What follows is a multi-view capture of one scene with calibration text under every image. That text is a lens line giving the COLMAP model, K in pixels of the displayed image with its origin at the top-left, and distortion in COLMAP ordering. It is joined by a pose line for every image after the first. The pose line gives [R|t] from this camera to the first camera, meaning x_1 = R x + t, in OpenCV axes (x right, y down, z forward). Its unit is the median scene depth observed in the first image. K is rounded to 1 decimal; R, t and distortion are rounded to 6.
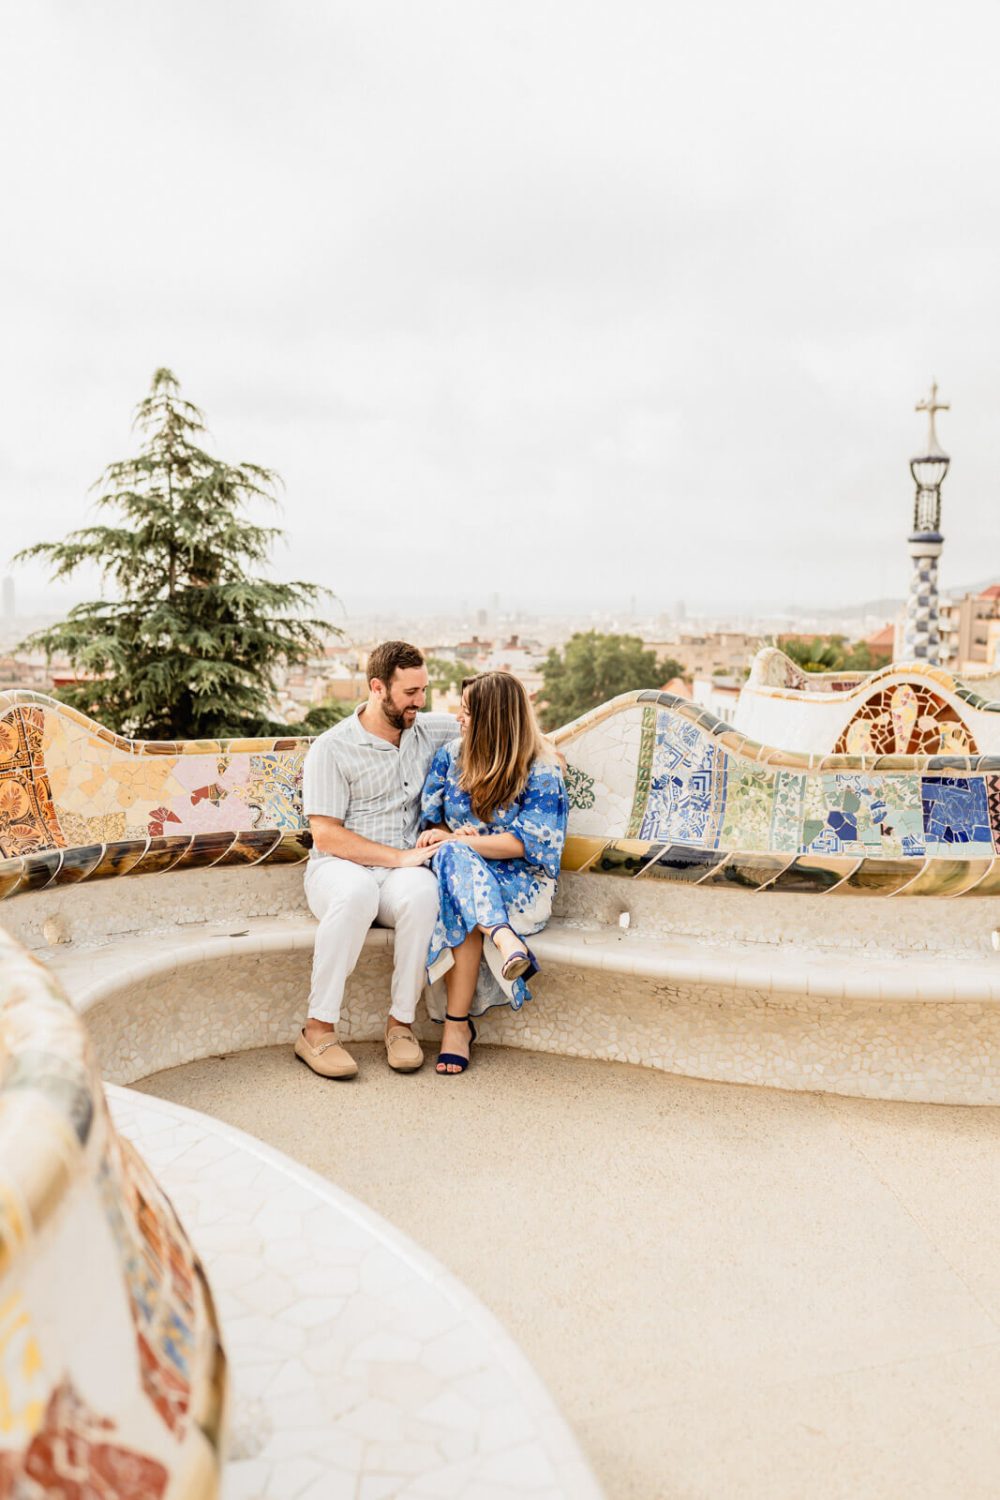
lens RADIAL K [[1371.9, 0, 500.0], [0, 1371.9, 750.0], [0, 0, 1]] dist [0.003734, -0.008690]
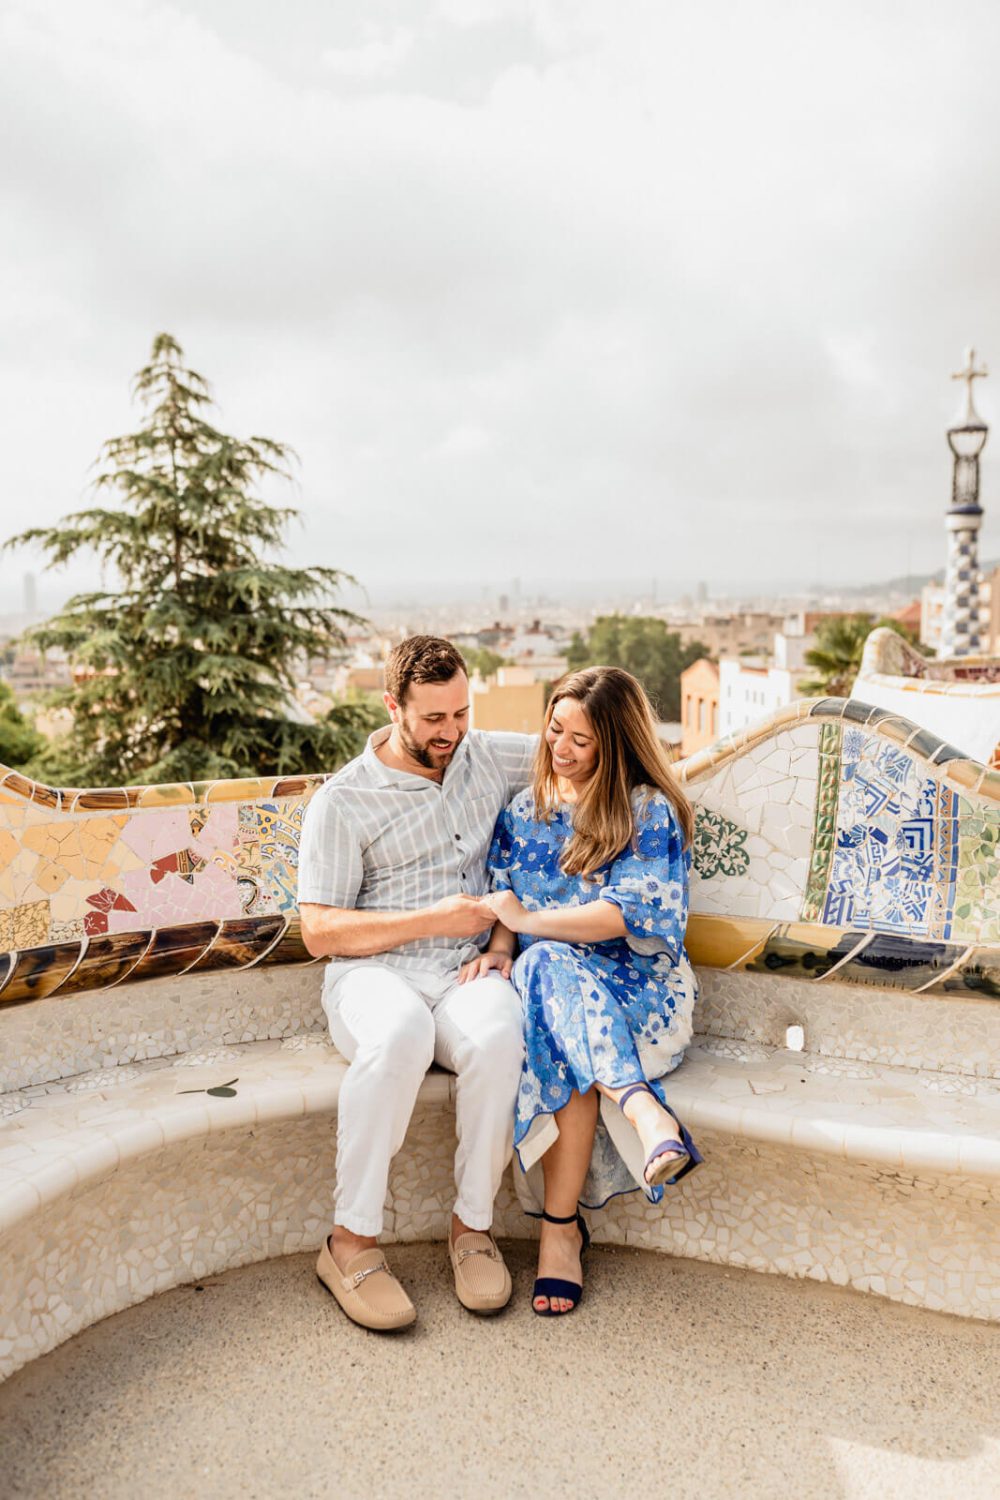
lens RADIAL K [[1371.9, 0, 500.0], [0, 1371.9, 750.0], [0, 0, 1]] dist [0.003734, -0.008690]
pose [[0.999653, -0.019250, -0.017998, -0.011767], [0.019440, 0.999756, 0.010452, -0.008211], [0.017792, -0.010798, 0.999783, 0.095251]]
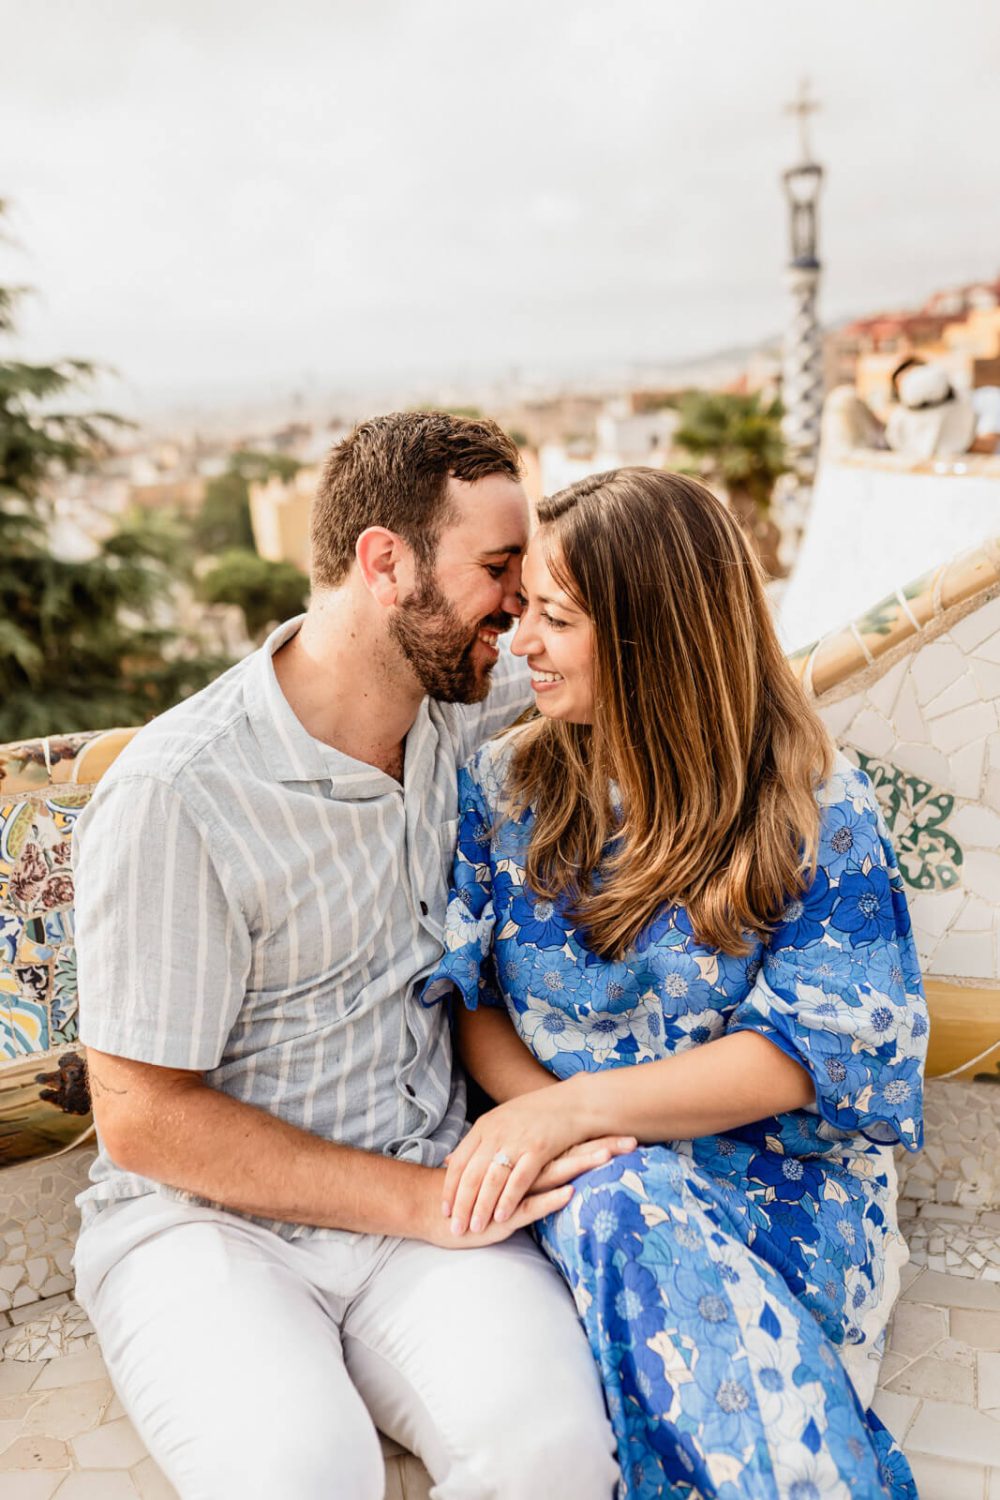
lens RADIAL K [[1477.1, 0, 500.0], [0, 1477.1, 750.0], [0, 0, 1]] dist [0.002198, -0.007026]
pose [[0.989742, -0.105061, 0.096814, -0.020532], [0.090197, 0.985038, 0.146847, -0.014679], [-0.110794, -0.136608, 0.984410, 0.196975]]
